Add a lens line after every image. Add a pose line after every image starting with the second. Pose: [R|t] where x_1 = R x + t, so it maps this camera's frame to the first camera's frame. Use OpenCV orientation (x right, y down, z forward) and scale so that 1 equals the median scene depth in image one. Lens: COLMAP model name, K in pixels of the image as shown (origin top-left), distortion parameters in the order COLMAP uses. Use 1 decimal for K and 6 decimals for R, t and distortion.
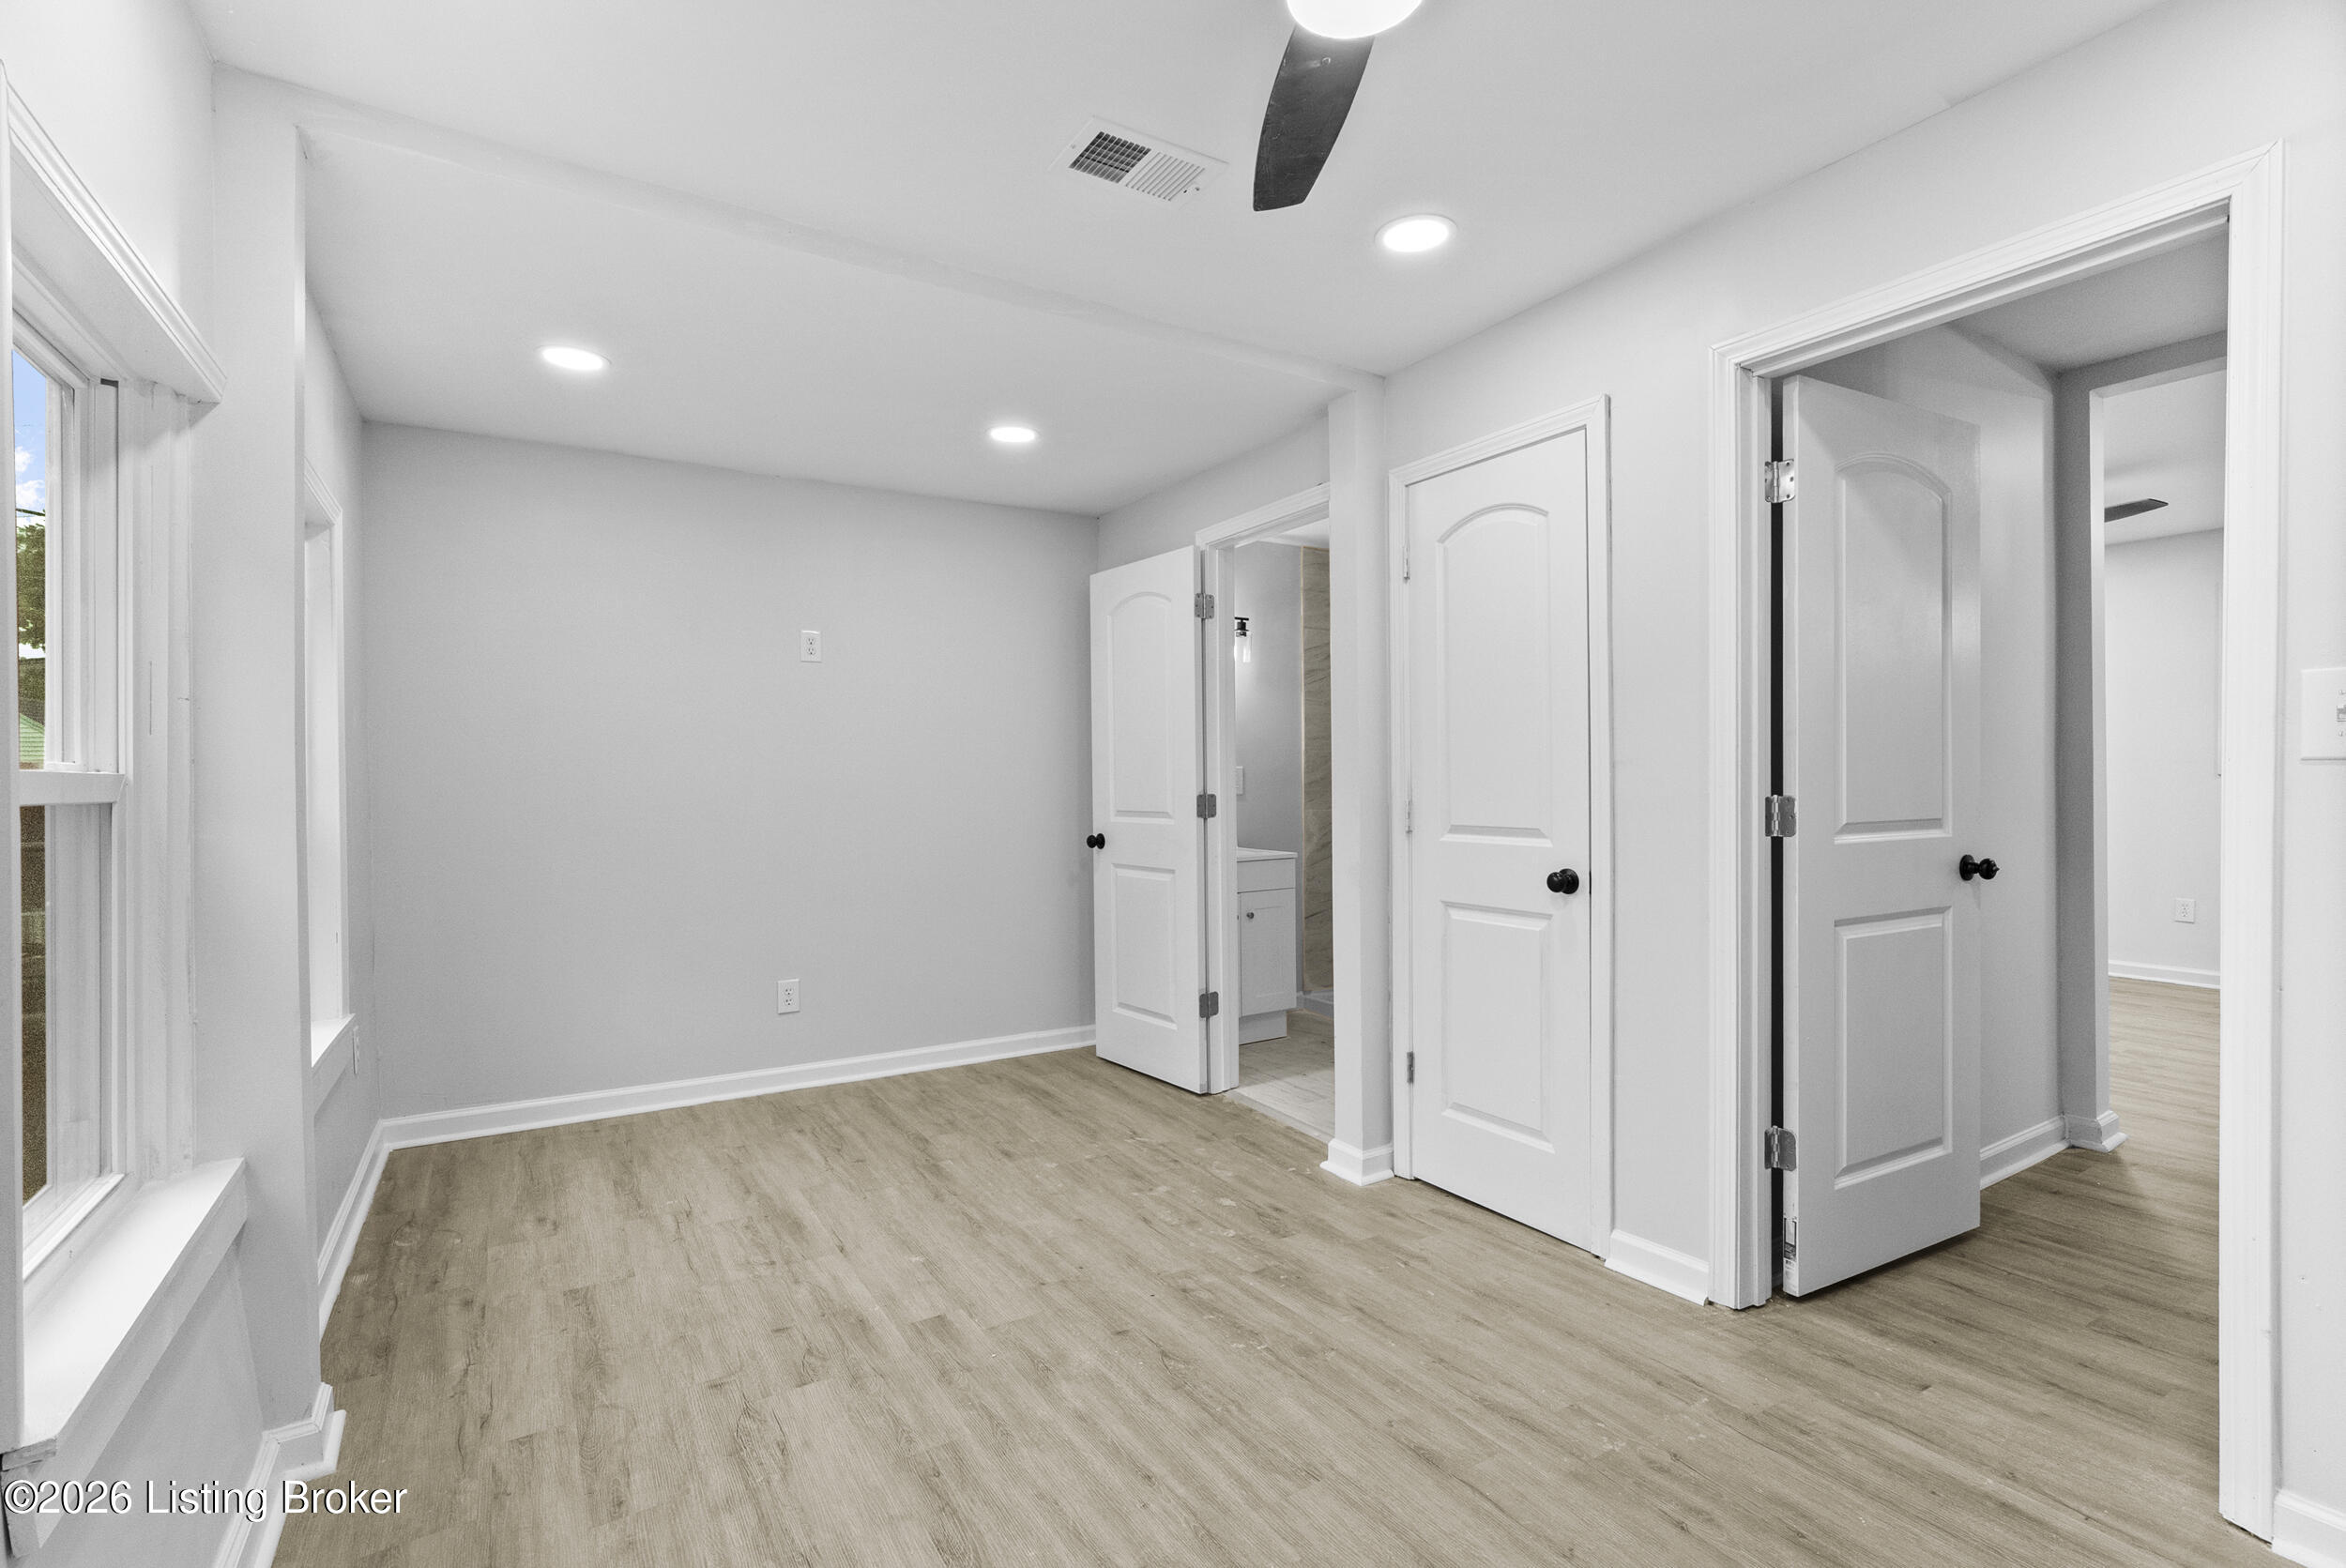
lens RADIAL K [[1083.3, 0, 1160.6], [0, 1083.3, 779.7], [0, 0, 1]] dist [-0.005020, -0.000294]
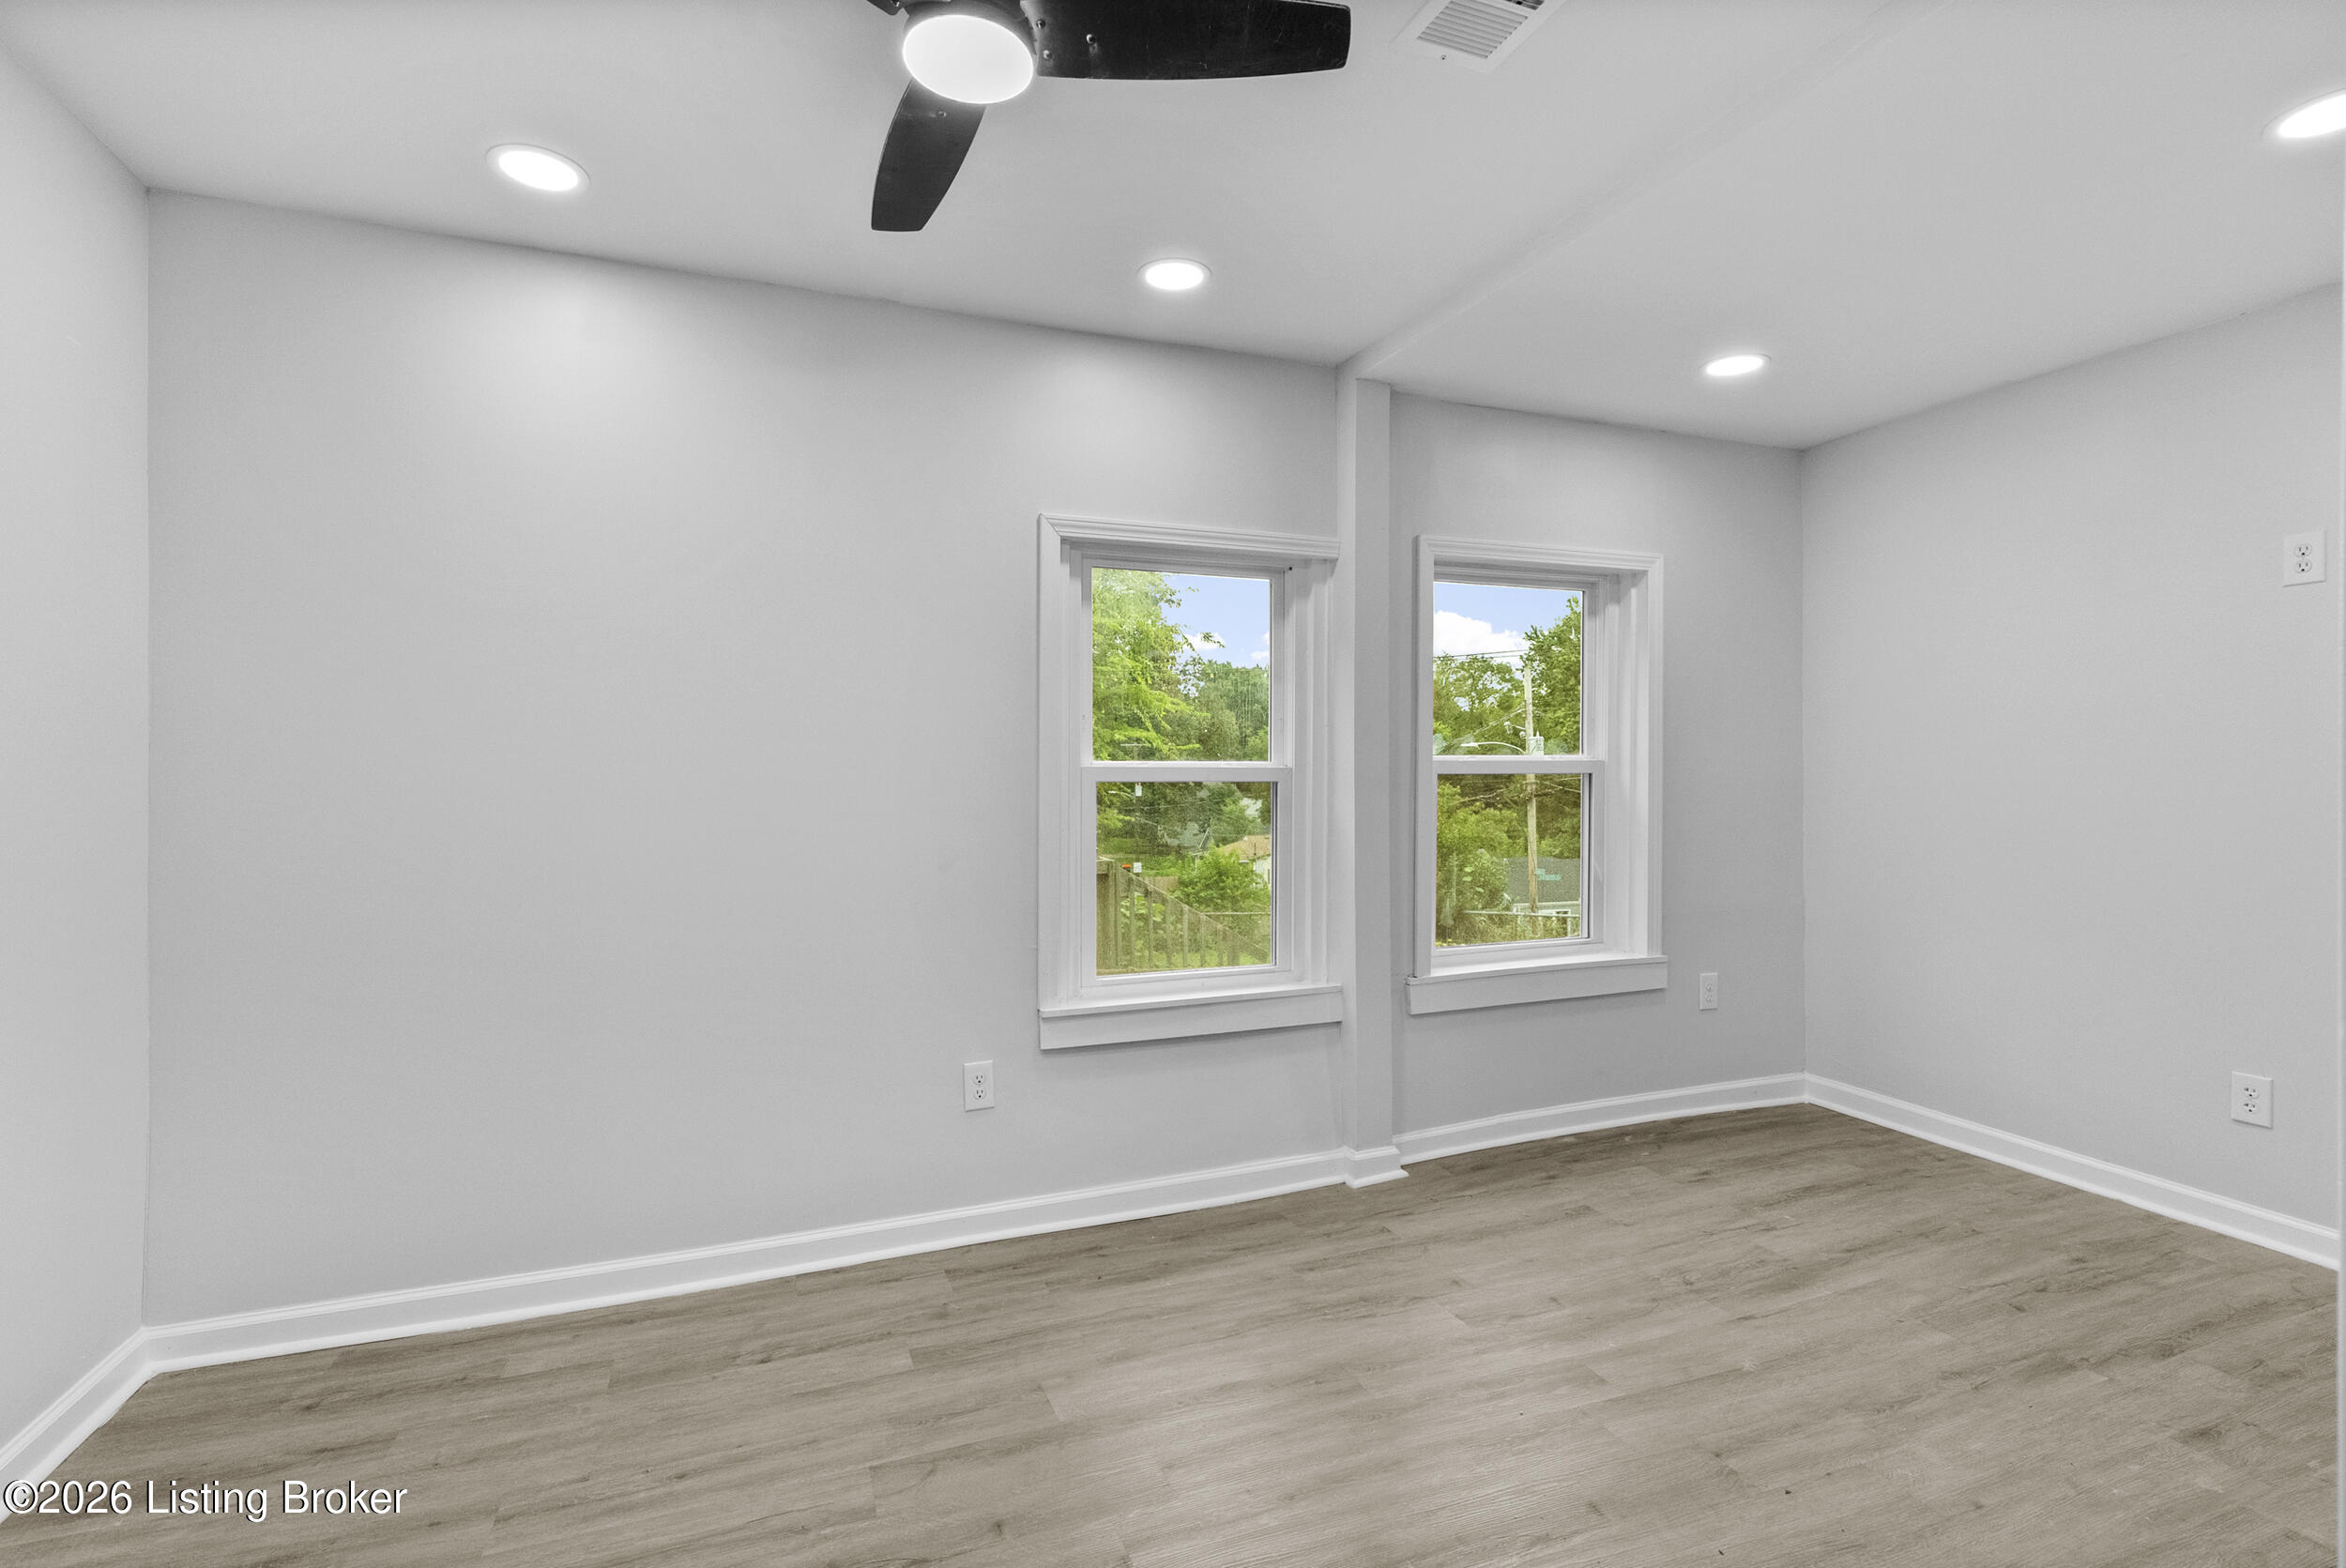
lens RADIAL K [[1083.3, 0, 1172.9], [0, 1083.3, 779.2], [0, 0, 1]] dist [-0.005020, -0.000294]
pose [[-0.182973, 0.013534, -0.983025, 0.555703], [0.000323, 0.999906, 0.013706, -0.005408], [0.983118, 0.002190, -0.182960, 0.628598]]
